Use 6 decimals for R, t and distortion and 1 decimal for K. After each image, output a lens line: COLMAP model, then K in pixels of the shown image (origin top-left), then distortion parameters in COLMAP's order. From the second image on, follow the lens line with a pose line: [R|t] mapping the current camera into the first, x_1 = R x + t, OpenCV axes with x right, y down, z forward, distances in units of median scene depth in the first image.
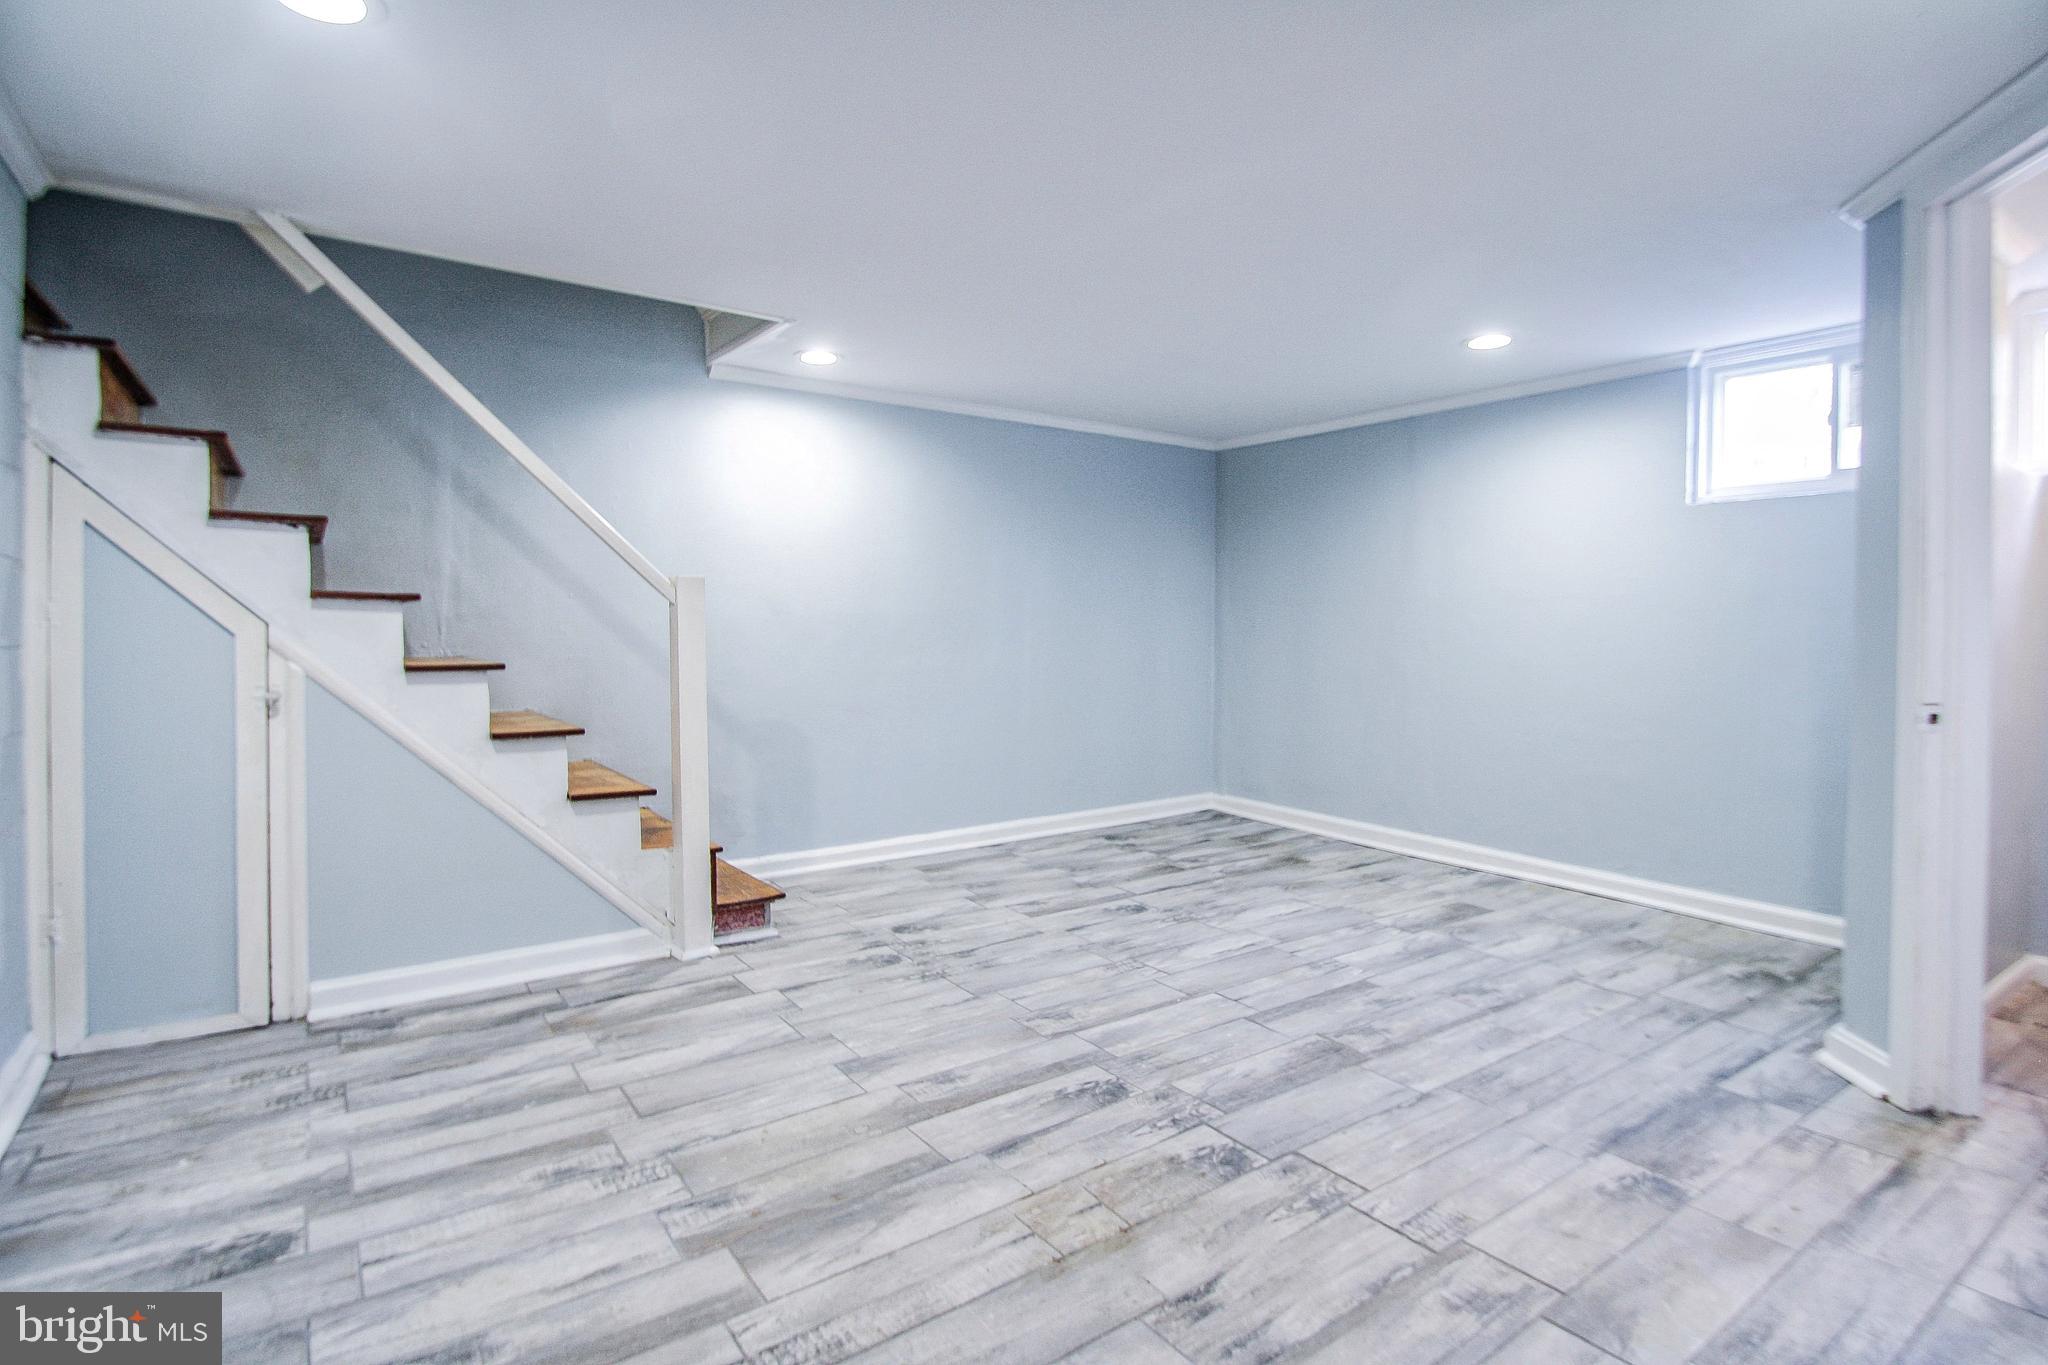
lens RADIAL K [[1024.8, 0, 1019.9], [0, 1024.8, 633.6], [0, 0, 1]] dist [0.001011, -0.011493]
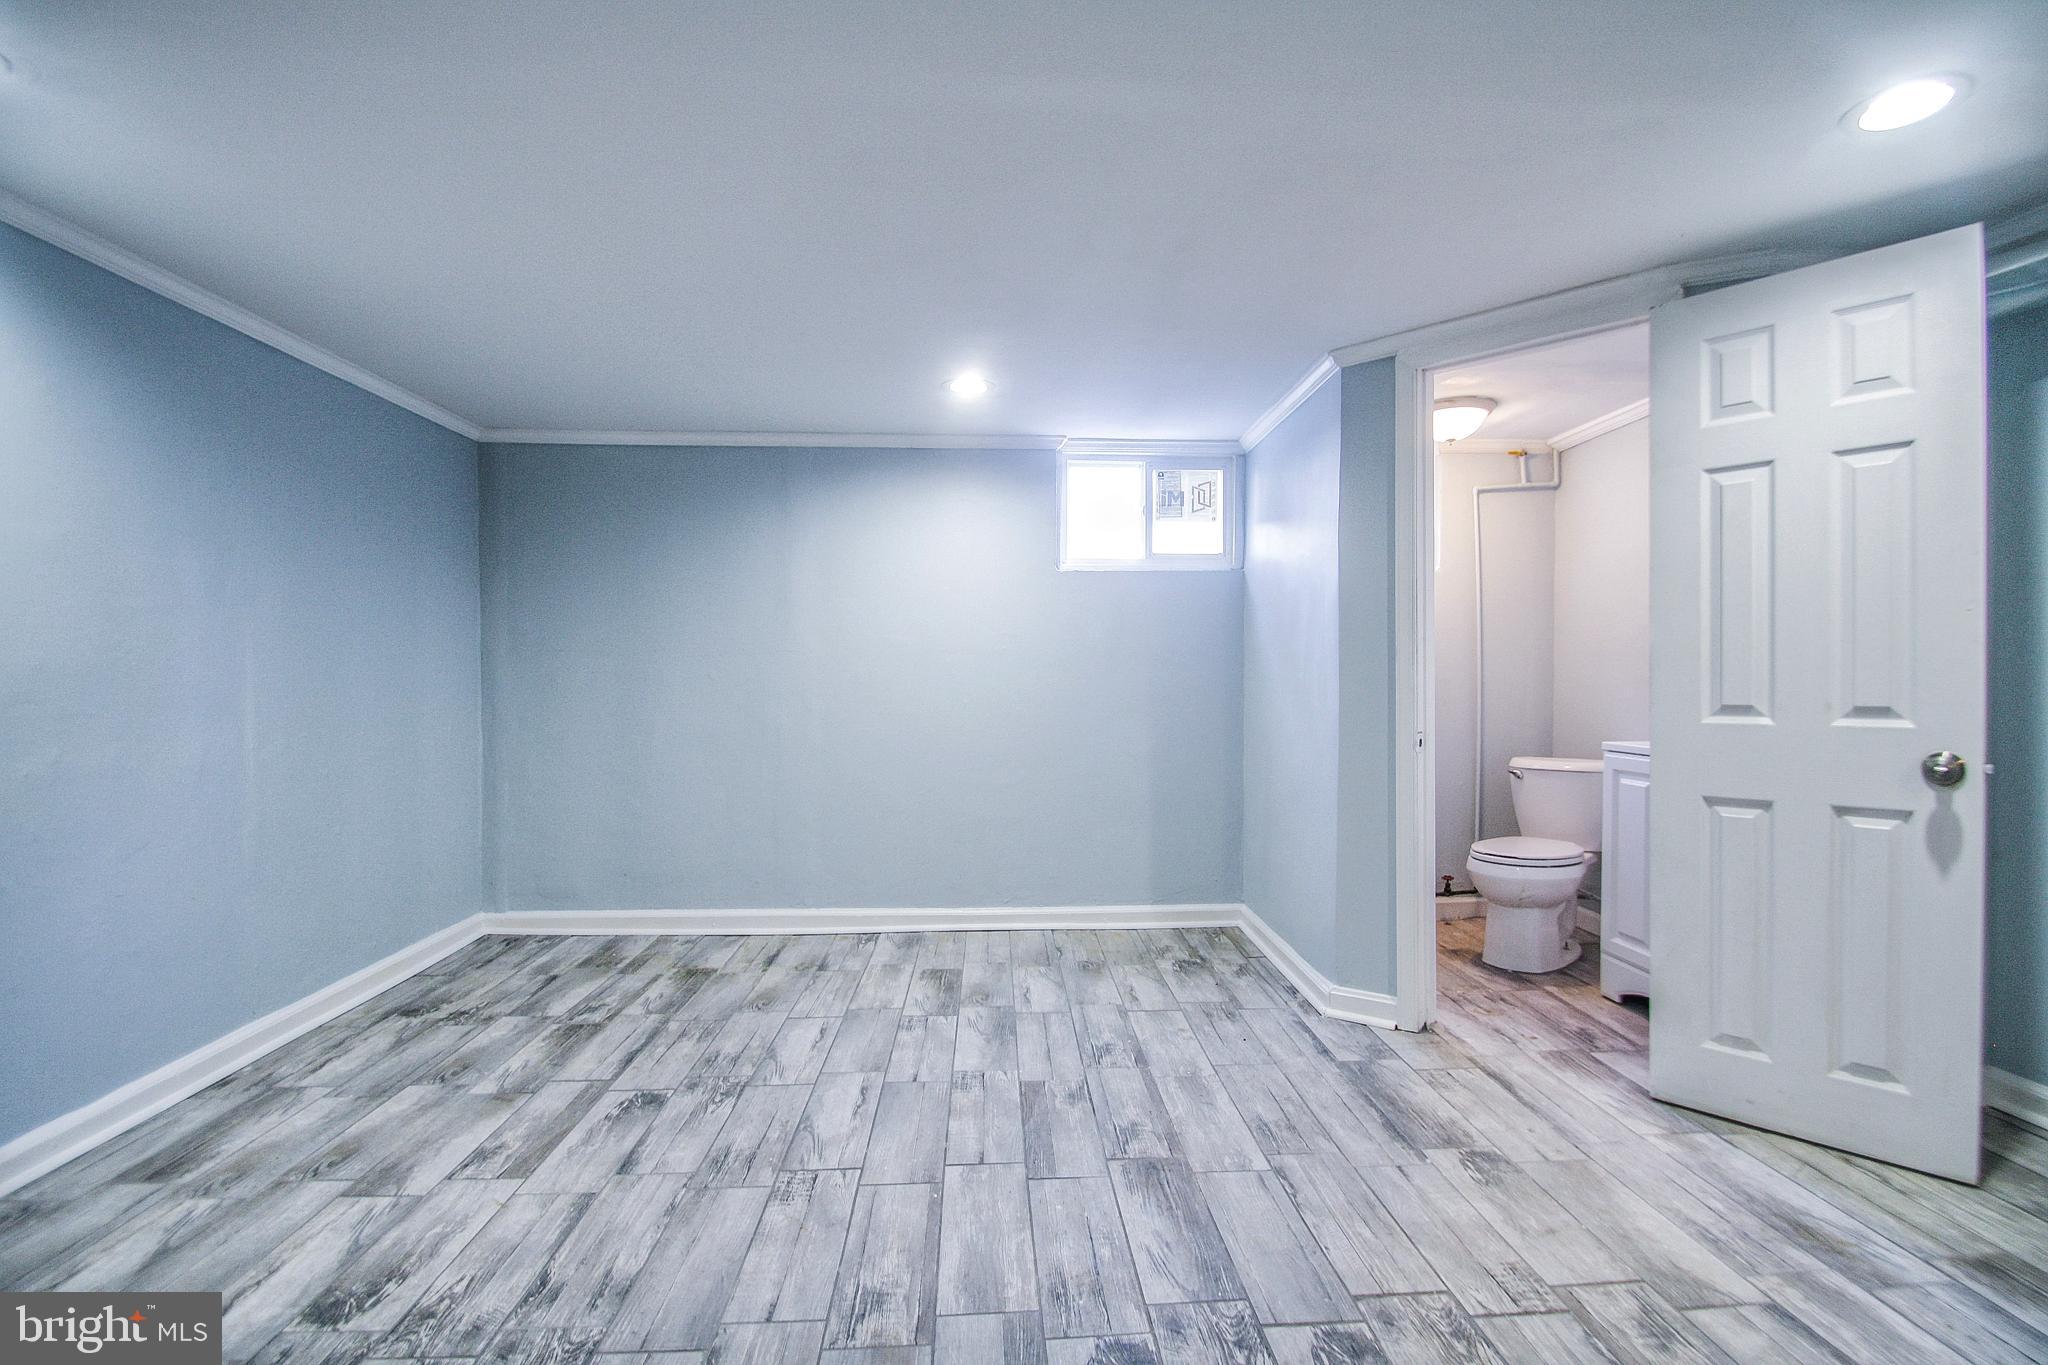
lens RADIAL K [[1002.3, 0, 1060.8], [0, 1002.3, 681.2], [0, 0, 1]] dist [0.009628, -0.020049]
pose [[0.519571, -0.010111, 0.854367, -0.457185], [0.014478, 0.999891, 0.003029, -0.009640], [-0.854304, 0.010796, 0.519661, 0.621589]]
